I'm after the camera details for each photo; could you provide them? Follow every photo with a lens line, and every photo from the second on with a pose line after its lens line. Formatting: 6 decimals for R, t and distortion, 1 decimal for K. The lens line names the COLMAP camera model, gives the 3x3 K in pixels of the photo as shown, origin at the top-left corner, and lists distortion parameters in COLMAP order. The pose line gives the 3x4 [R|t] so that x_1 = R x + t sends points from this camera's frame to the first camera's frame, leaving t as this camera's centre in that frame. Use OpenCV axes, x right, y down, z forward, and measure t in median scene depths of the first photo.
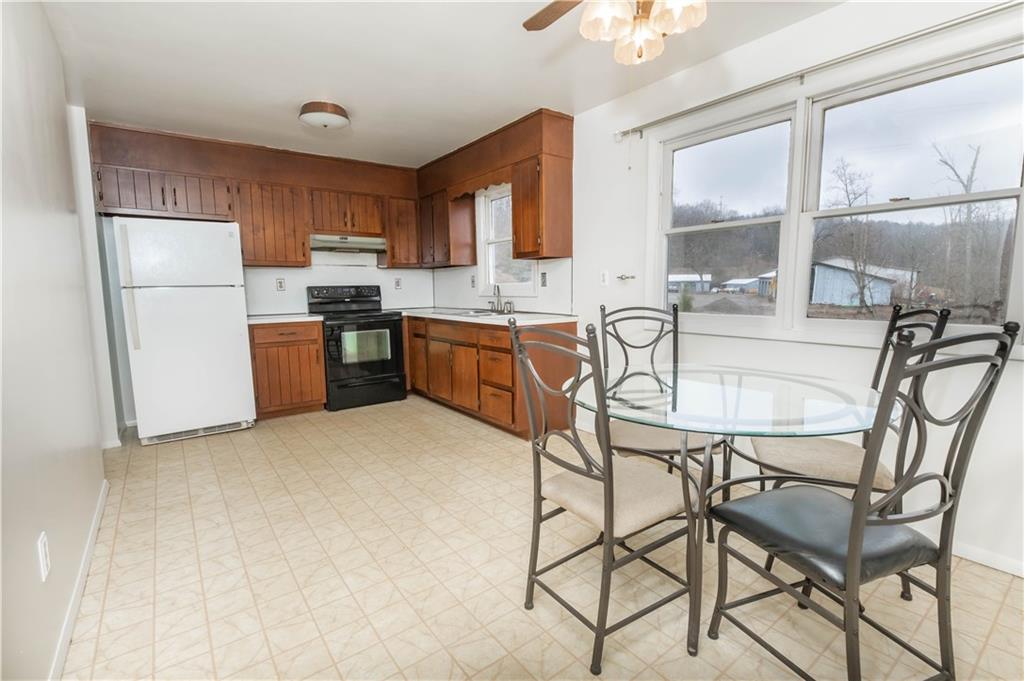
lens RADIAL K [[466.8, 0, 506.9], [0, 466.8, 340.9], [0, 0, 1]] dist [0.004279, -0.003699]
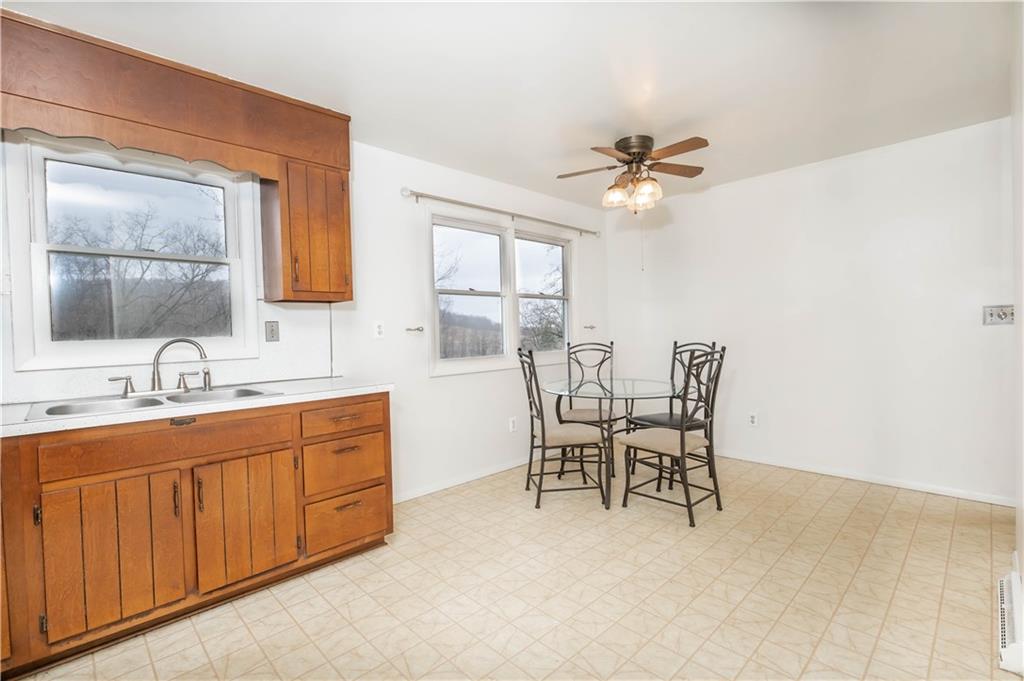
lens RADIAL K [[466.8, 0, 506.9], [0, 466.8, 340.9], [0, 0, 1]] dist [0.004279, -0.003699]
pose [[-0.131466, -0.012691, 0.991239, -0.834540], [0.139289, 0.989762, 0.031146, -0.120110], [-0.981486, 0.142163, -0.128353, 0.984614]]
